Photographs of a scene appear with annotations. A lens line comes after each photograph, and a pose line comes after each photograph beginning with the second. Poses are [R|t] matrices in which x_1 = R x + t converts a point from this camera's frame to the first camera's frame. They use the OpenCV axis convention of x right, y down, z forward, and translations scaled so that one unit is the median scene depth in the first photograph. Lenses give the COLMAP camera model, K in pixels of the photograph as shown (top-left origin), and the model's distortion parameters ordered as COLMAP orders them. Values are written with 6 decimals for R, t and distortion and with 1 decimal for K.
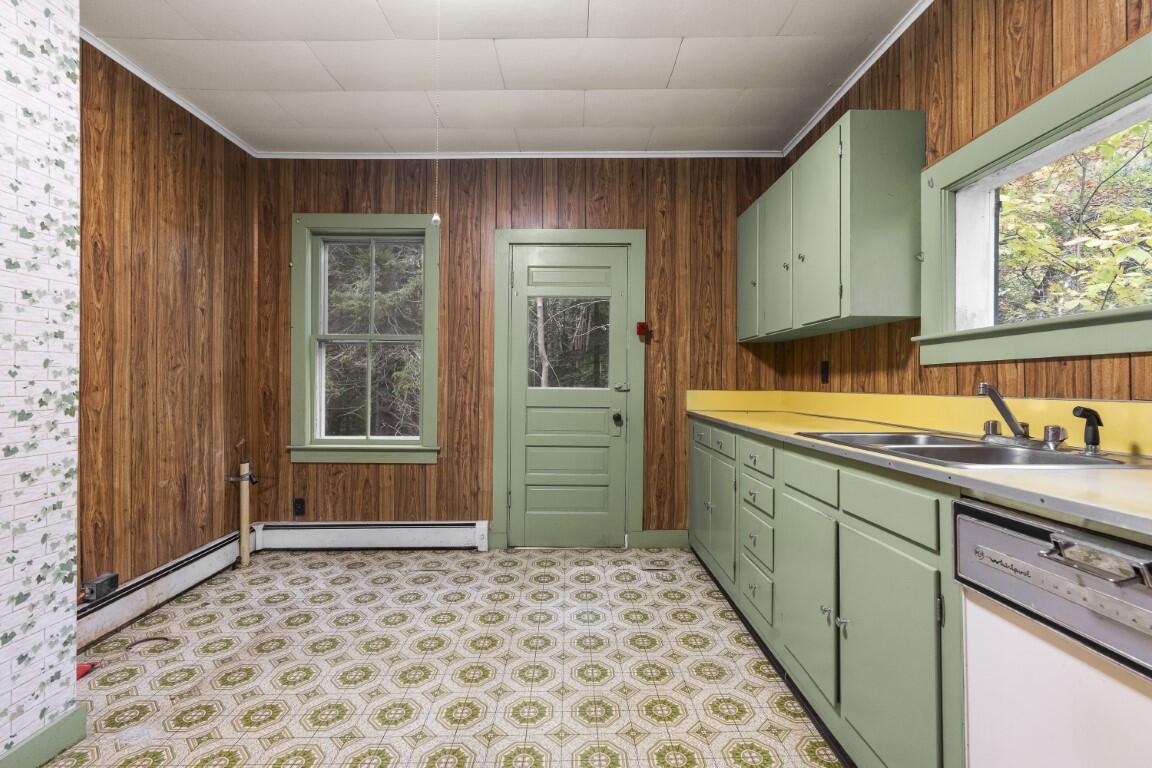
lens RADIAL K [[548.6, 0, 574.7], [0, 548.6, 383.2], [0, 0, 1]] dist [-0.001887, -0.000212]
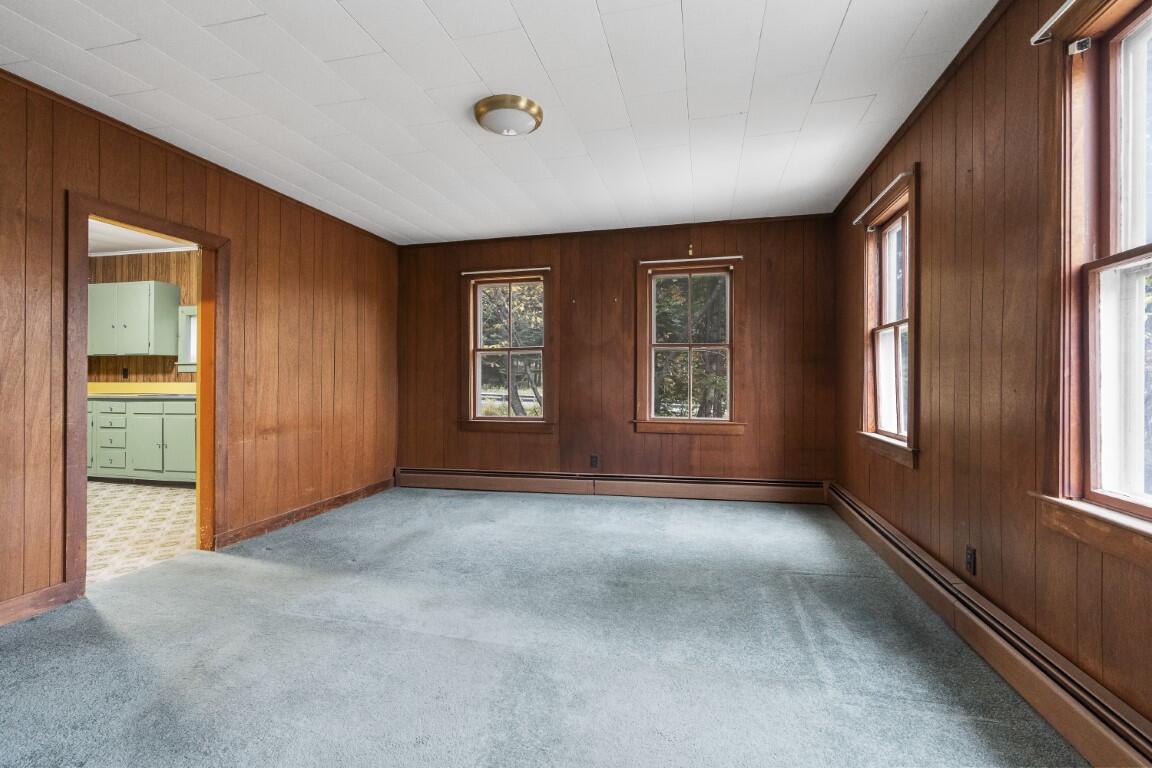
lens RADIAL K [[548.6, 0, 575.7], [0, 548.6, 380.6], [0, 0, 1]] dist [-0.001887, -0.000212]
pose [[0.221535, 0.000223, 0.975152, -1.701137], [-0.002828, 0.999996, 0.000414, 0.004397], [-0.975148, -0.002850, 0.221534, -1.669666]]
